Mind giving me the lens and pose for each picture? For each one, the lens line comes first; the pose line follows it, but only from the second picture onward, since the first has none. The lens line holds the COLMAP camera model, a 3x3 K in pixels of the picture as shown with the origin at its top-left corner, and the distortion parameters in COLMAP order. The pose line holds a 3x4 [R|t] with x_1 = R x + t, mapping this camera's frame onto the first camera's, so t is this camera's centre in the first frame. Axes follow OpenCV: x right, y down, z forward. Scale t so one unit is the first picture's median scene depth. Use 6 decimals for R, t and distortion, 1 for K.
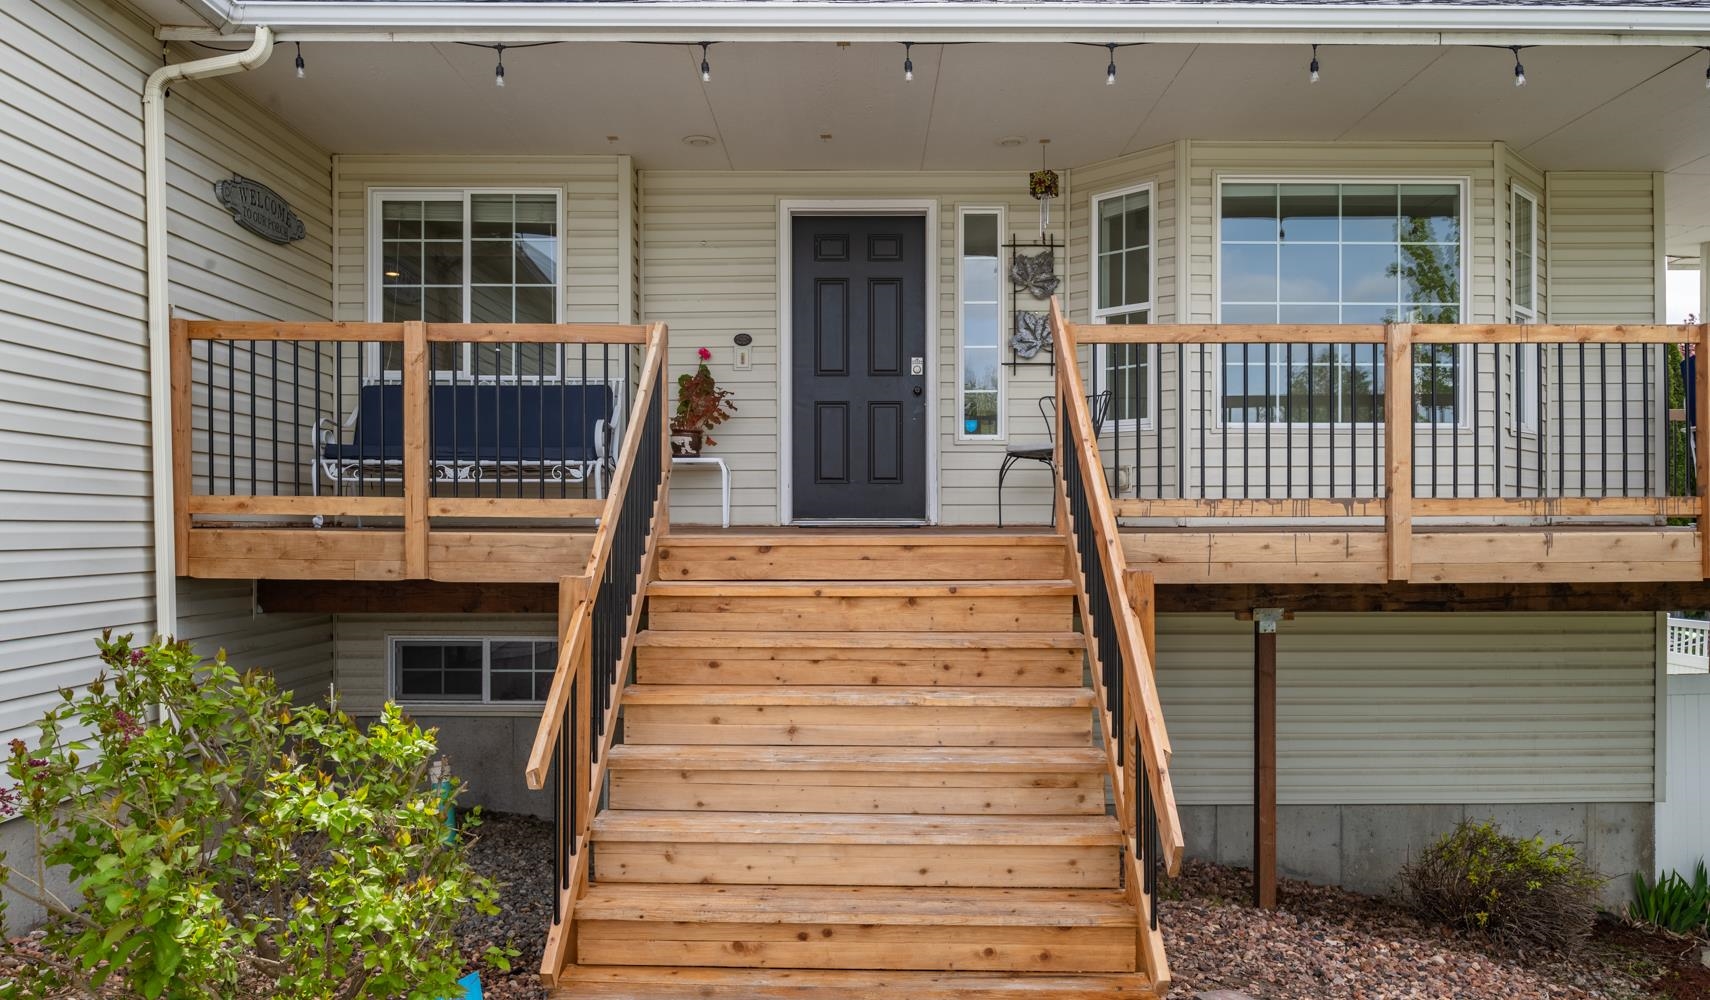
lens RADIAL K [[1179.0, 0, 855.9], [0, 1179.0, 512.2], [0, 0, 1]] dist [-0.008872, -0.001961]
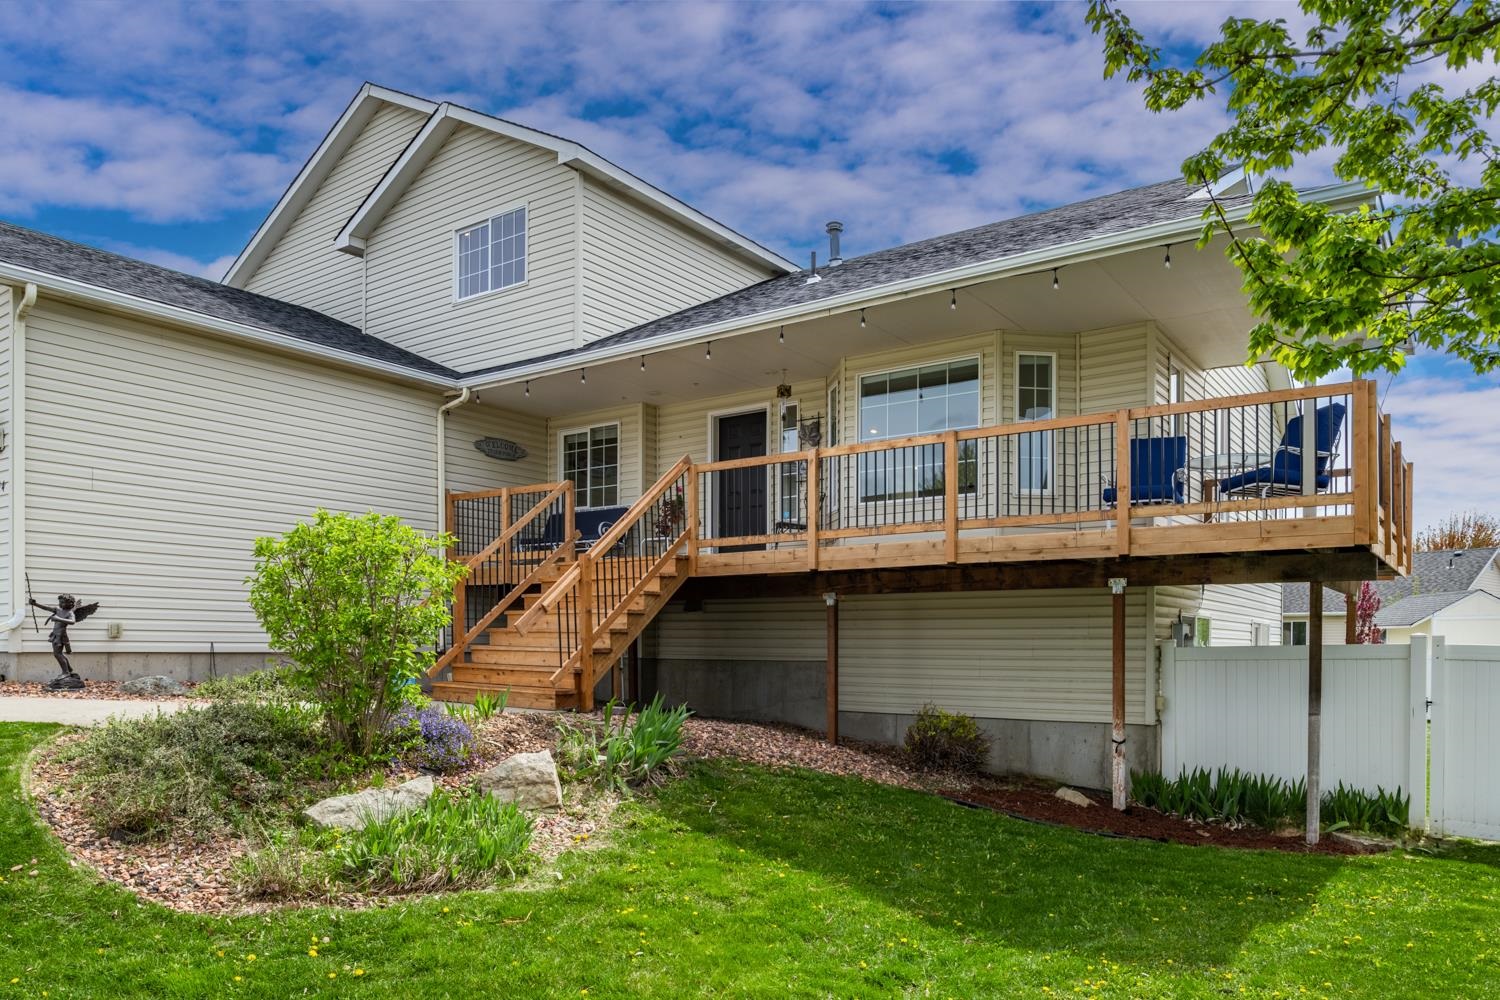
lens RADIAL K [[1034.0, 0, 765.9], [0, 1034.0, 617.9], [0, 0, 1]] dist [-0.010850, -0.007453]
pose [[0.814602, -0.012434, -0.579887, 1.109356], [0.001541, 0.999813, -0.019274, 0.136616], [0.580018, 0.014807, 0.814469, -0.430411]]
